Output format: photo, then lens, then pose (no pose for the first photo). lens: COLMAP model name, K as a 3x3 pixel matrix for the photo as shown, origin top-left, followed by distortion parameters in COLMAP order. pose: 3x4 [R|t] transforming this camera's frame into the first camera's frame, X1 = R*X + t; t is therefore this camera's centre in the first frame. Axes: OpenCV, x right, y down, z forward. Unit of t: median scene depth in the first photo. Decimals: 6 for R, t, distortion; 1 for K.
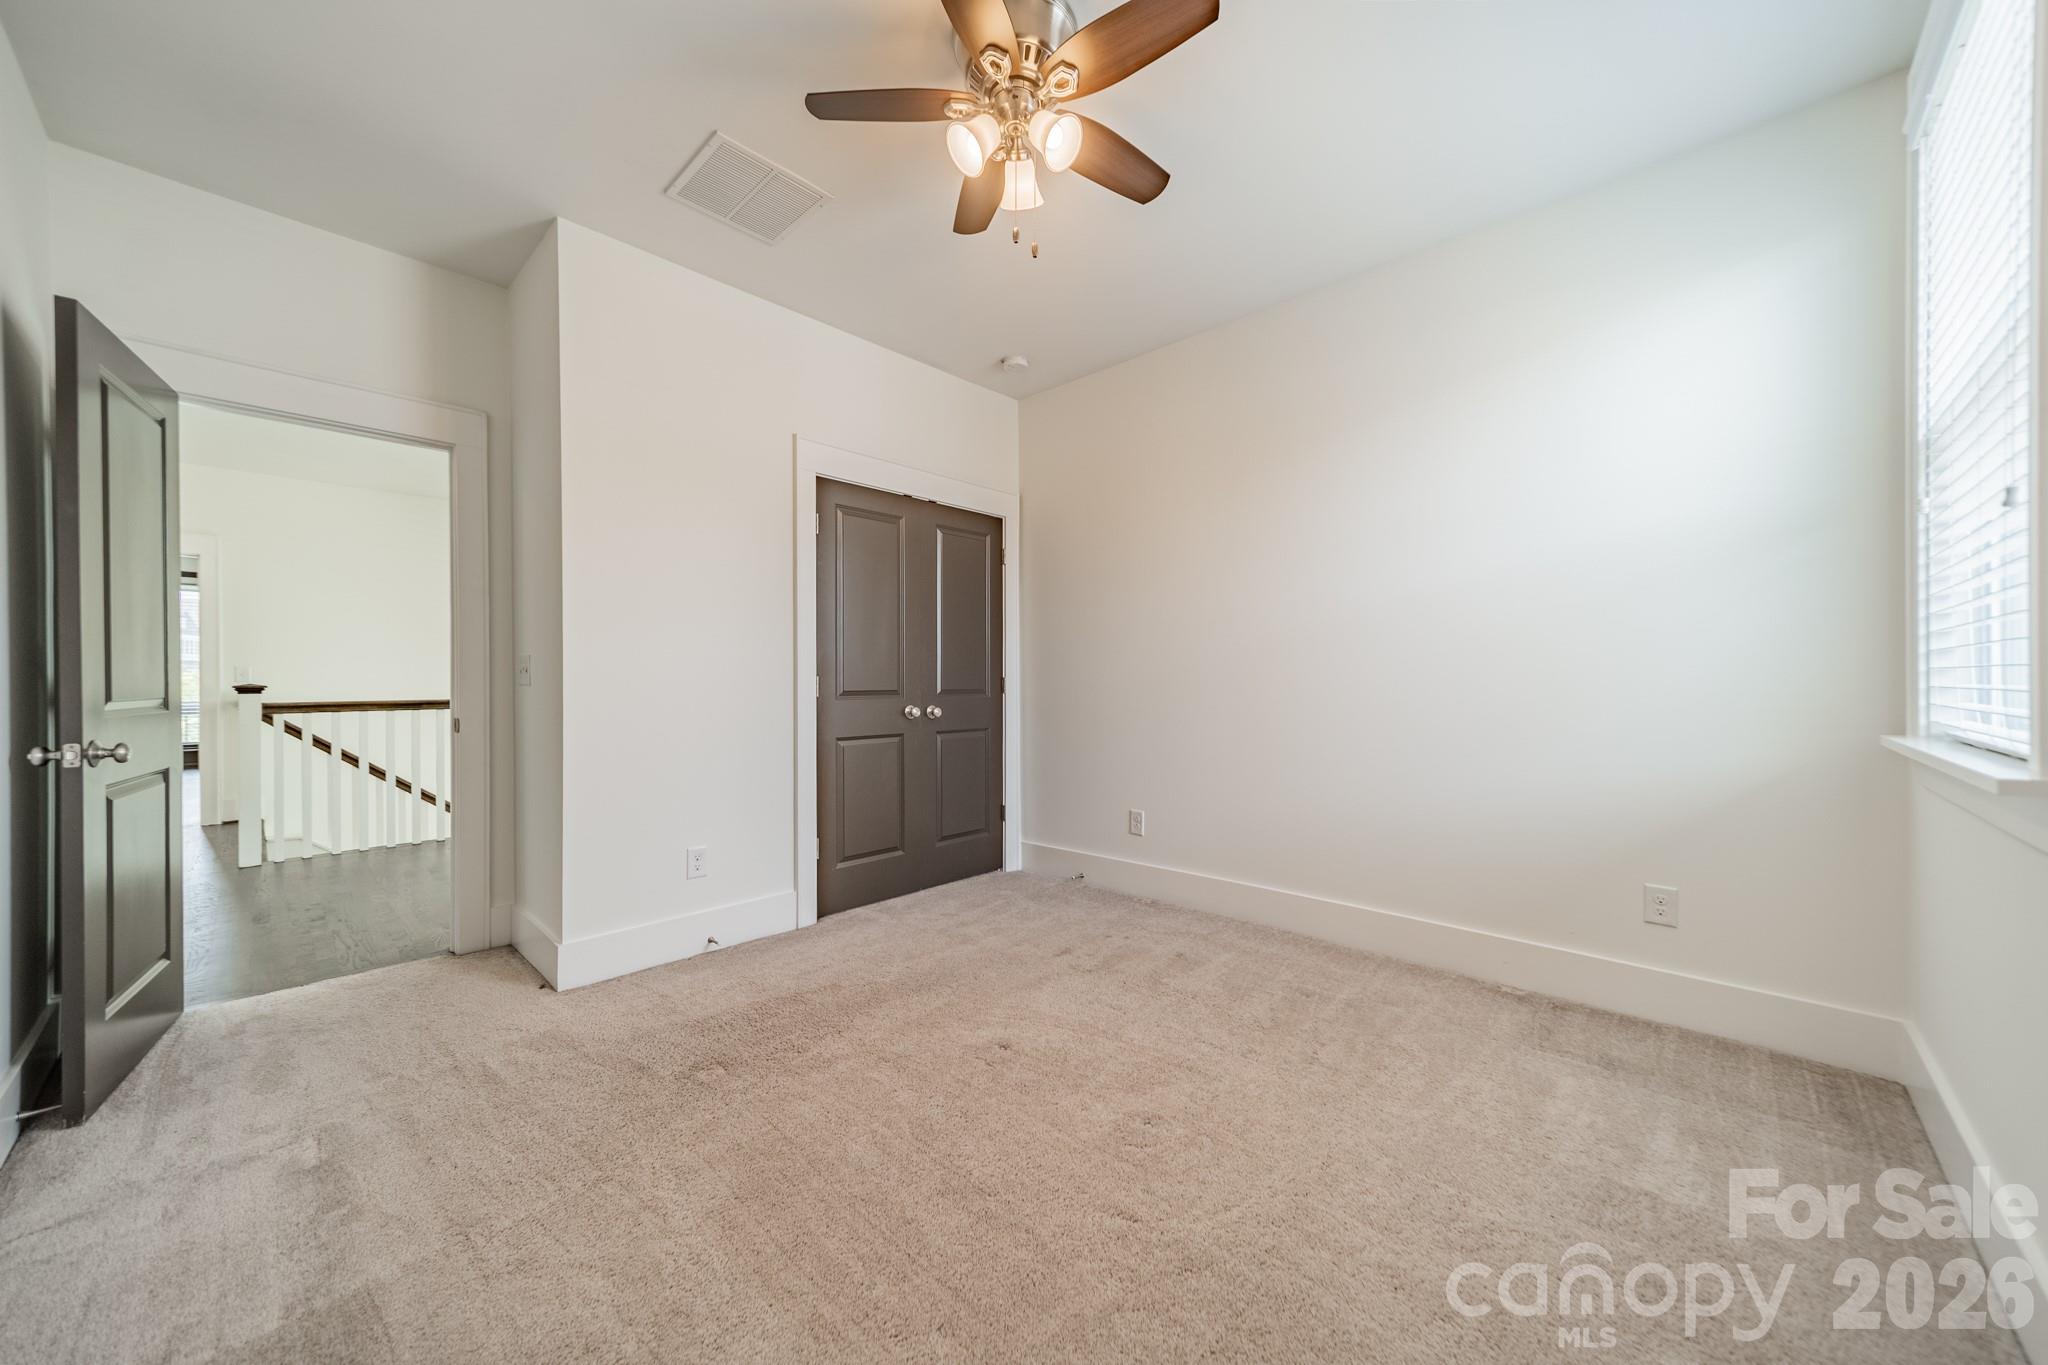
lens RADIAL K [[726.9, 0, 1022.2], [0, 726.9, 682.2], [0, 0, 1]] dist [0.007003, 0.000532]
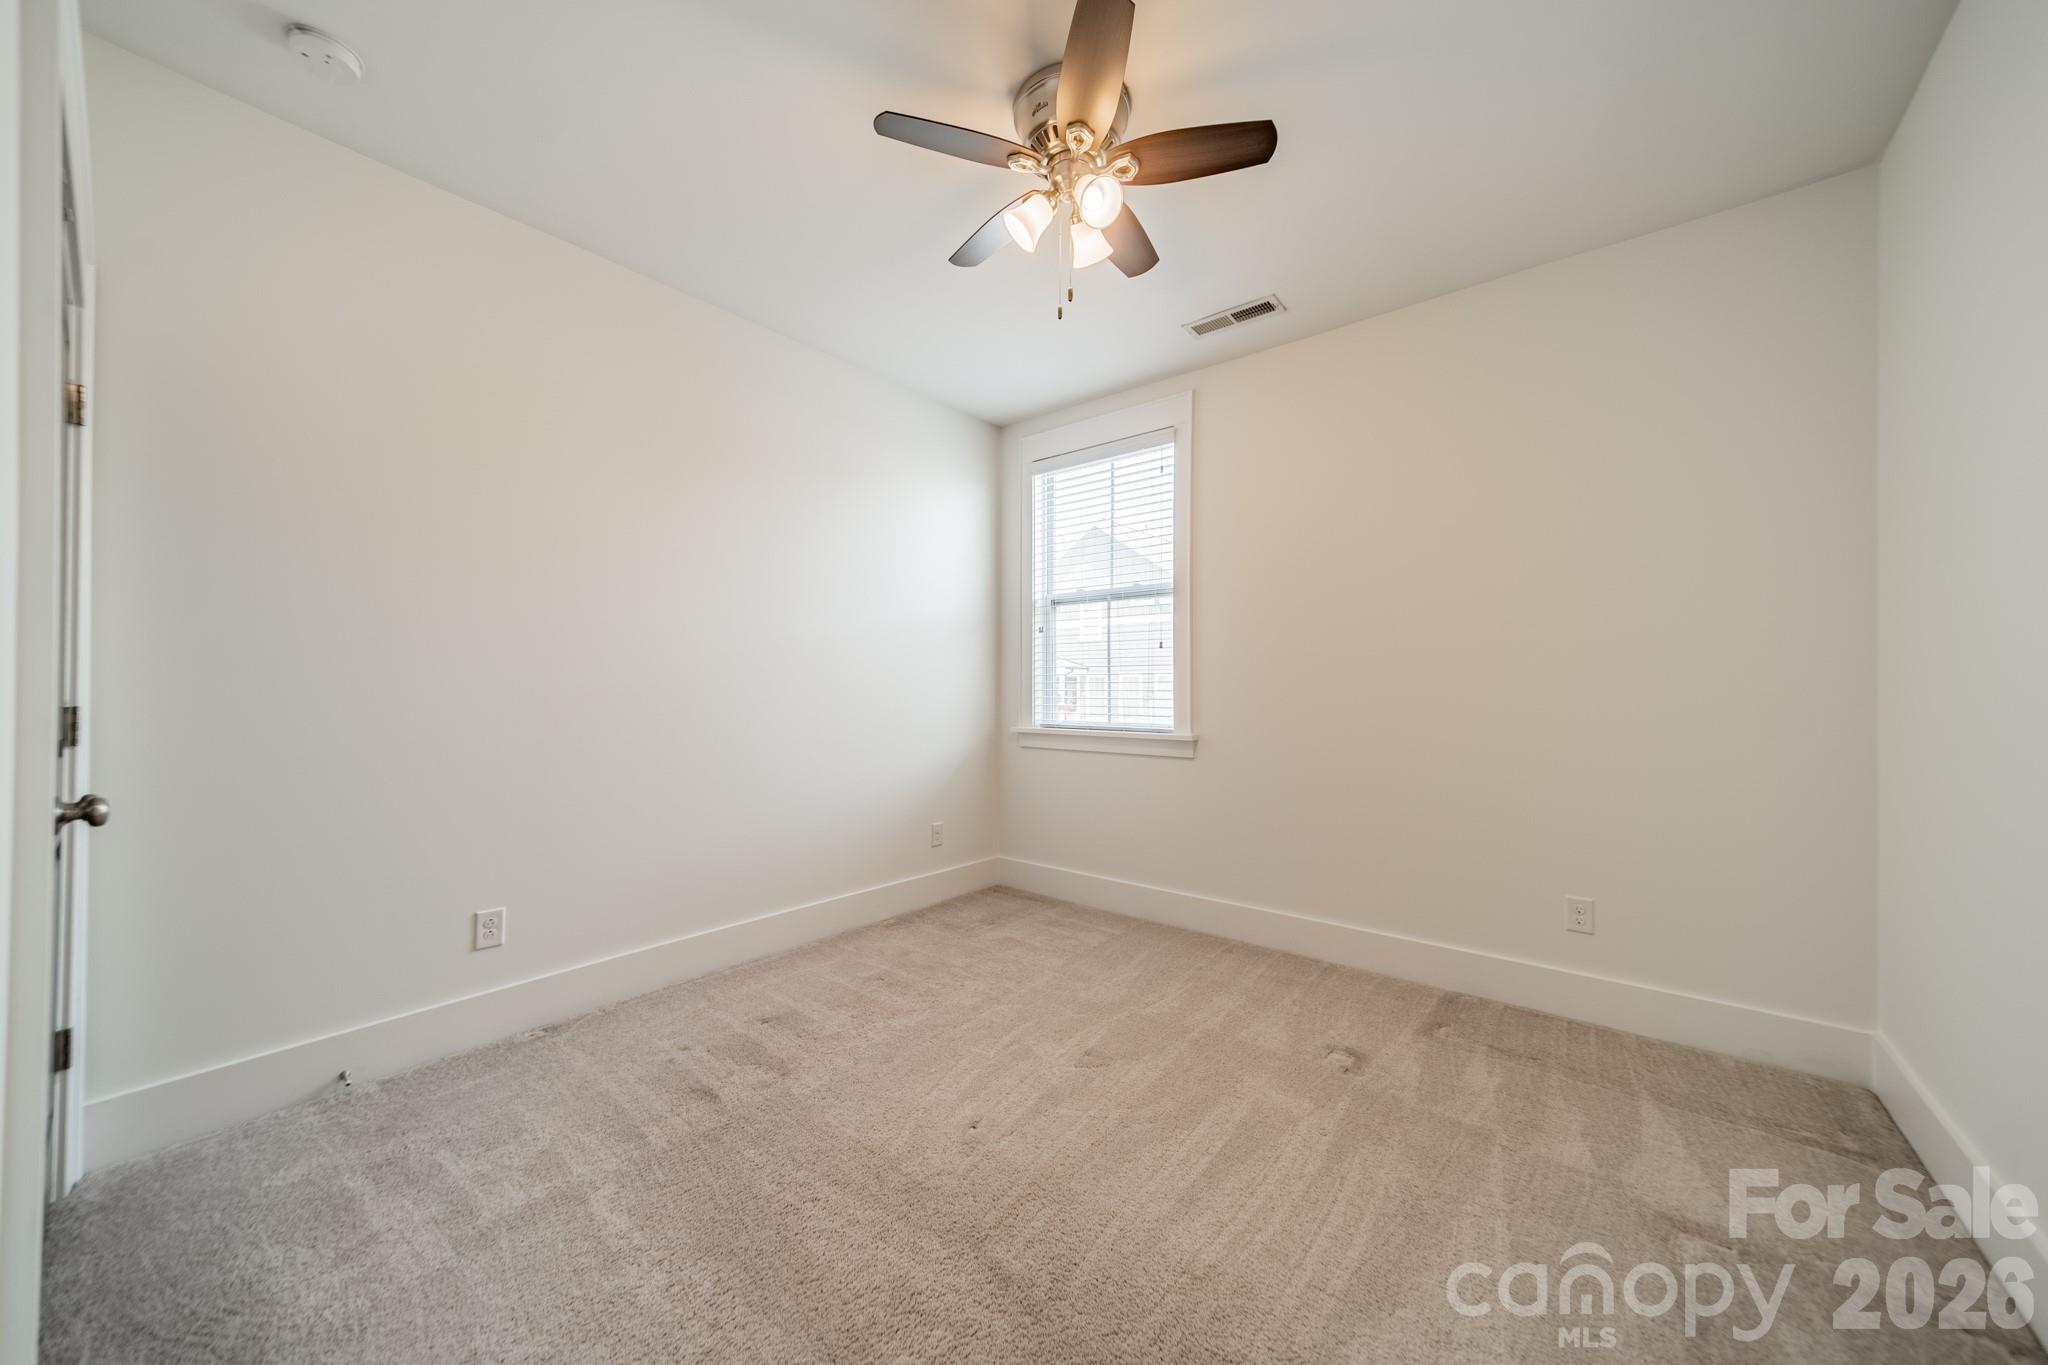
lens RADIAL K [[726.9, 0, 1015.4], [0, 726.9, 695.4], [0, 0, 1]] dist [0.007003, 0.000532]
pose [[-0.075278, 0.005091, 0.997150, -0.742975], [0.004326, 0.999979, -0.004779, -0.011574], [-0.997153, 0.003954, -0.075299, 0.829851]]
